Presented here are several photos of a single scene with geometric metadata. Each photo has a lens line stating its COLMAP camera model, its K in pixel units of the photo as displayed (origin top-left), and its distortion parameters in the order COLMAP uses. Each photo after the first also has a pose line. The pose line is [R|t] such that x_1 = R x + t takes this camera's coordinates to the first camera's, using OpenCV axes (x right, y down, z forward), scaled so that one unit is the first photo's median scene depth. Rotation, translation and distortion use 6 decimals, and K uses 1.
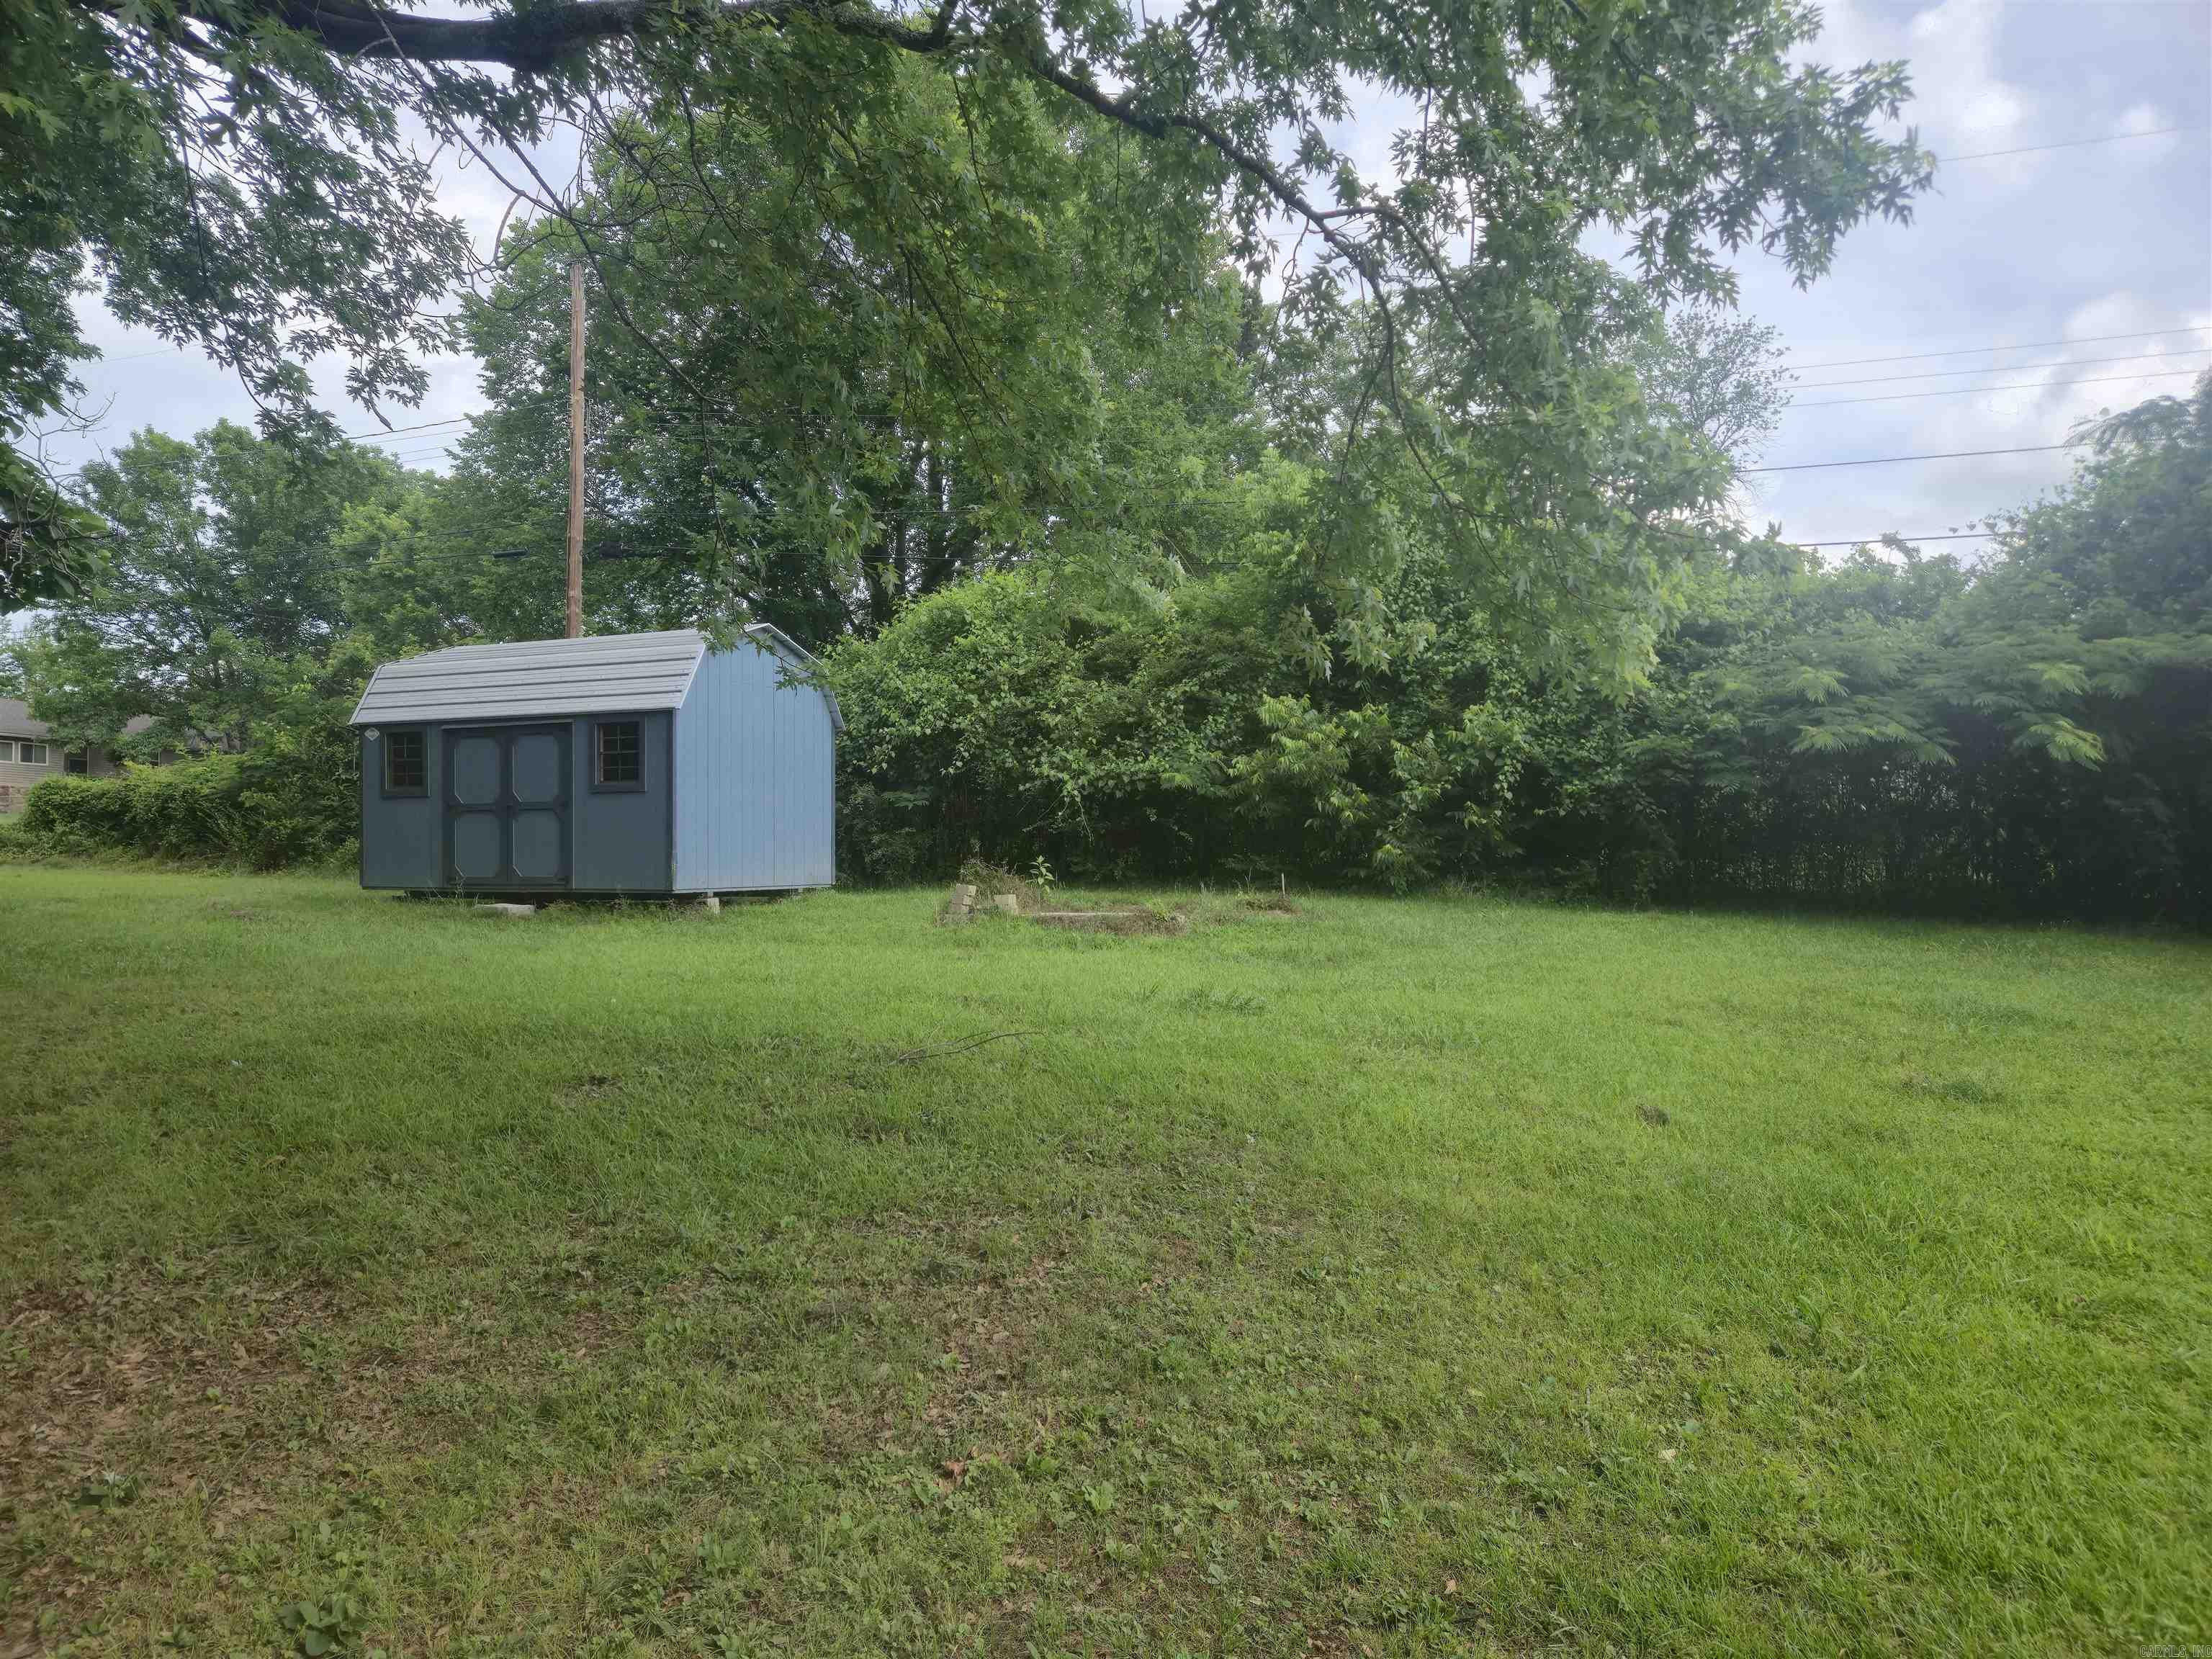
lens RADIAL K [[1437.1, 0, 1094.7], [0, 1437.1, 826.2], [0, 0, 1]] dist [0.075020, -0.070763]
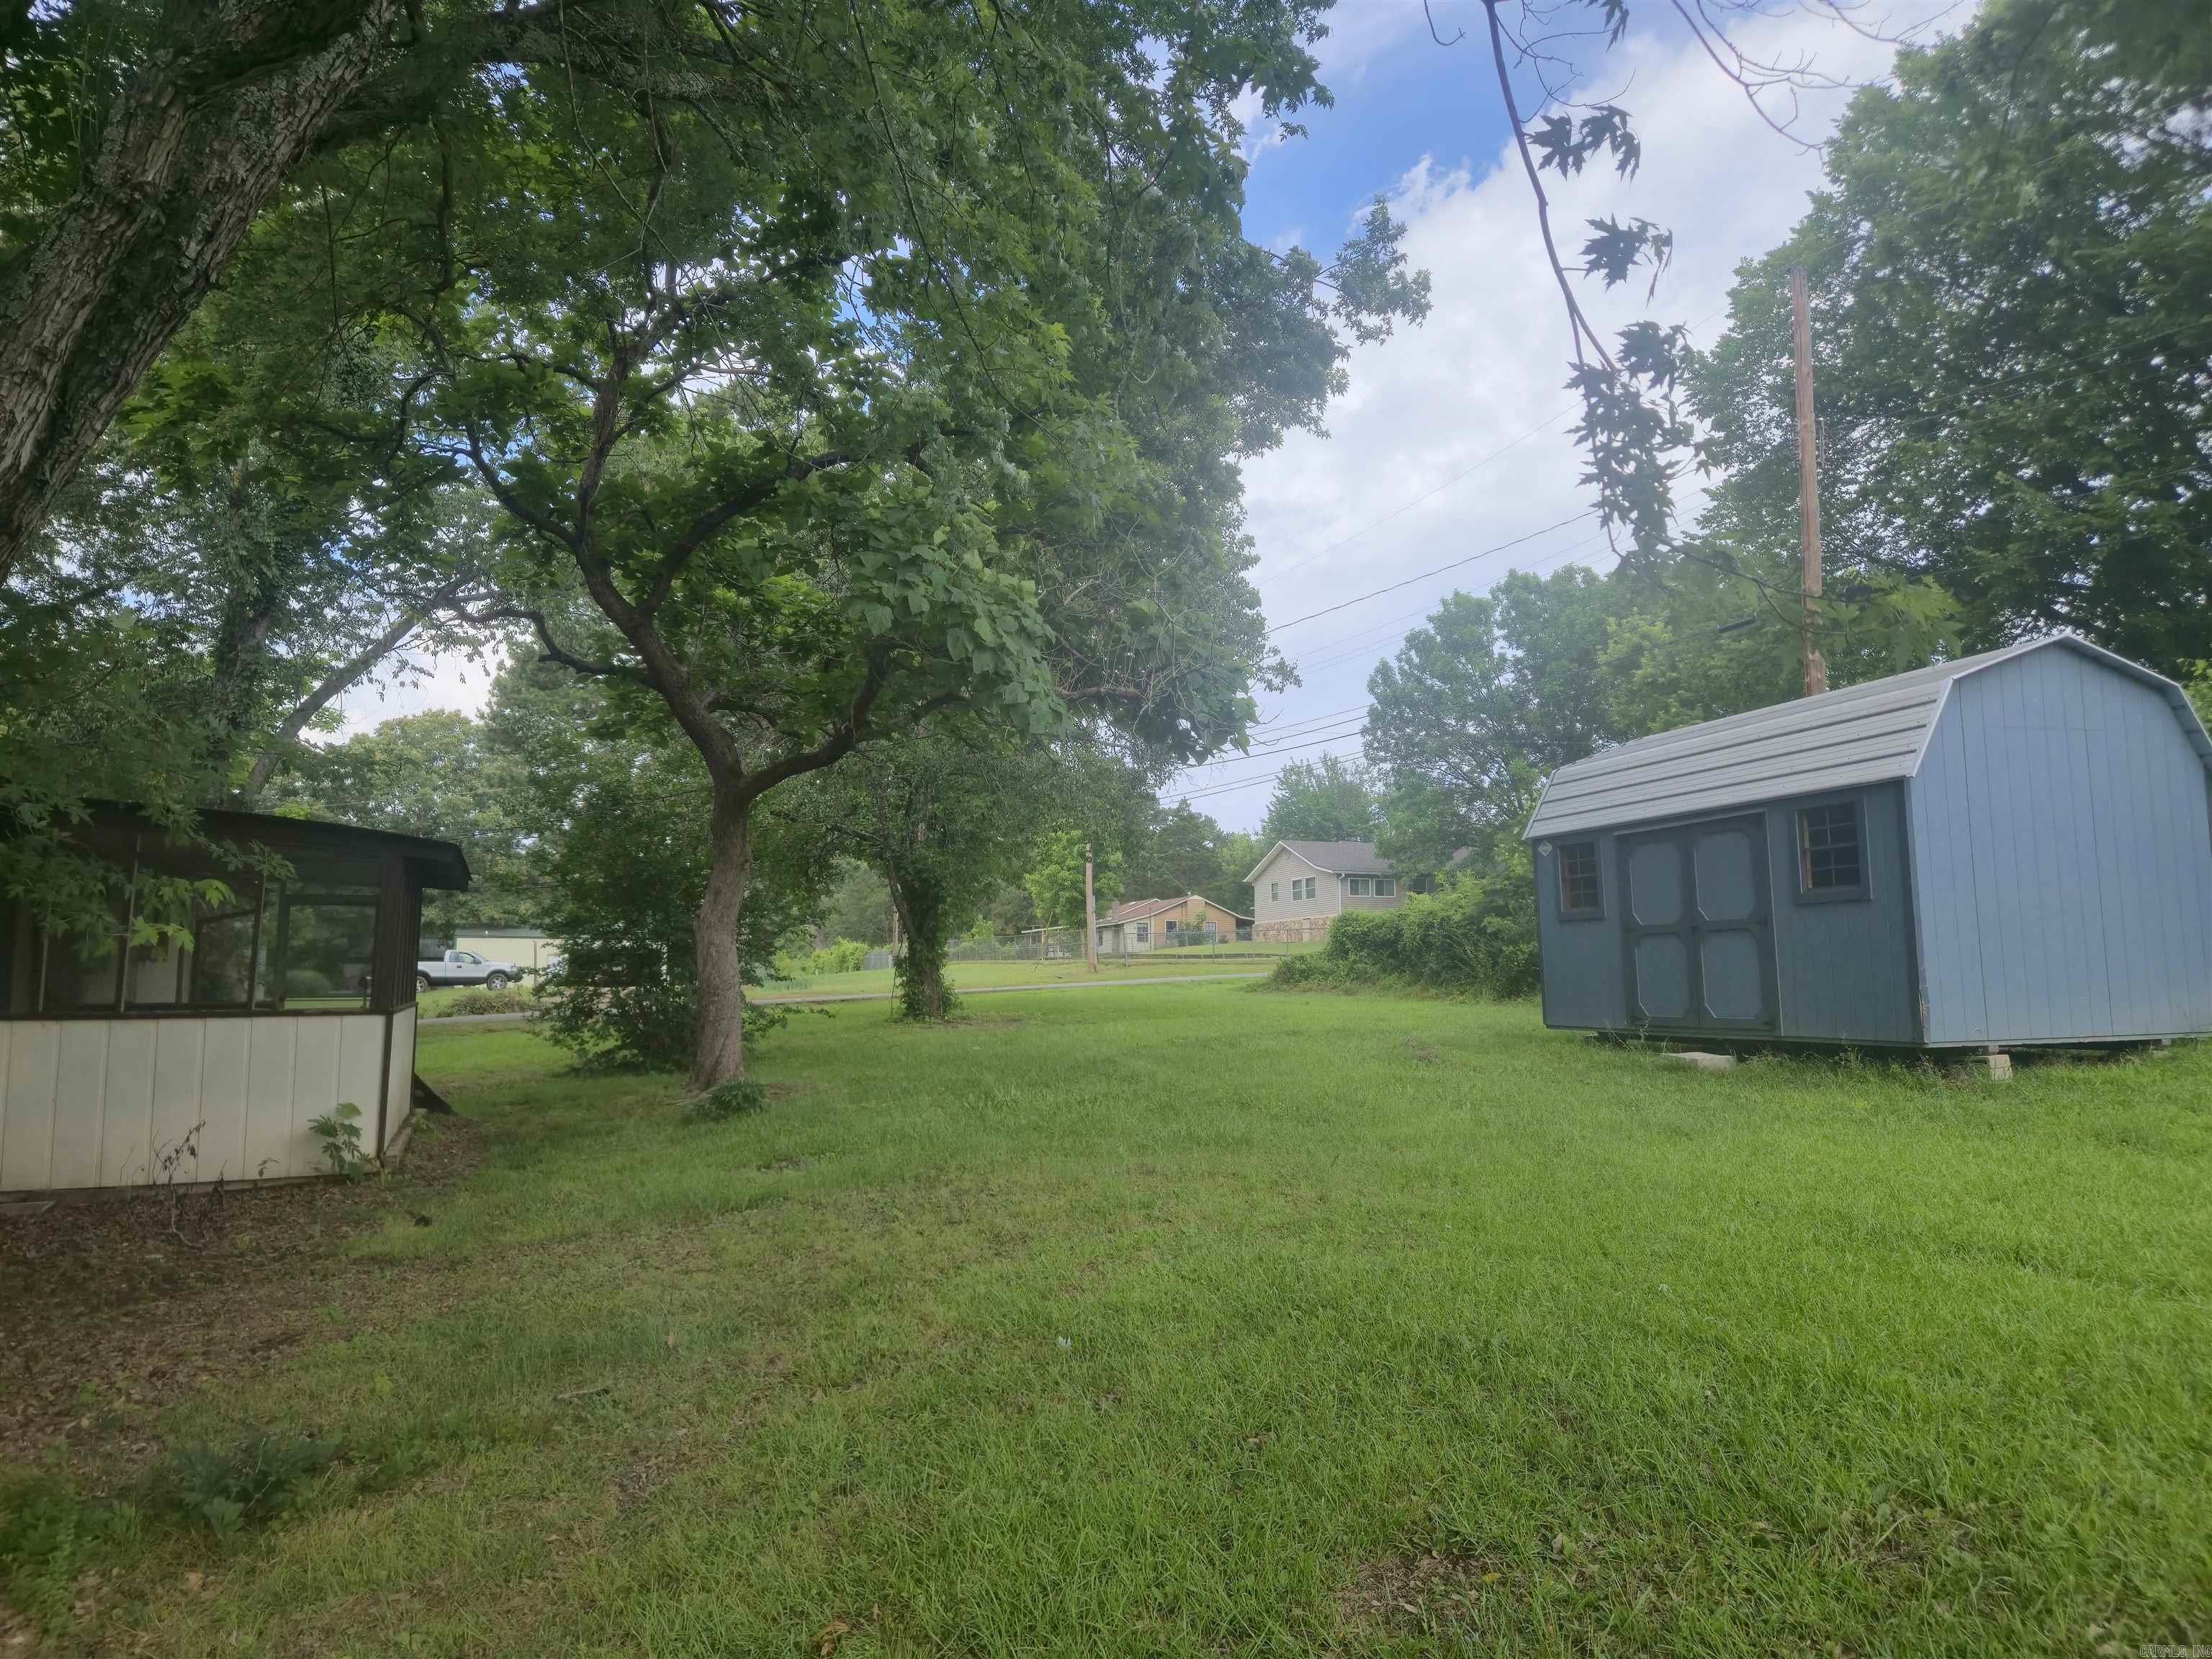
lens RADIAL K [[1437.1, 0, 1094.7], [0, 1437.1, 826.2], [0, 0, 1]] dist [0.075020, -0.070763]
pose [[0.648981, -0.089978, -0.755465, -0.010633], [0.032811, 0.995368, -0.090365, -0.004808], [0.760097, 0.033857, 0.648927, 0.153975]]
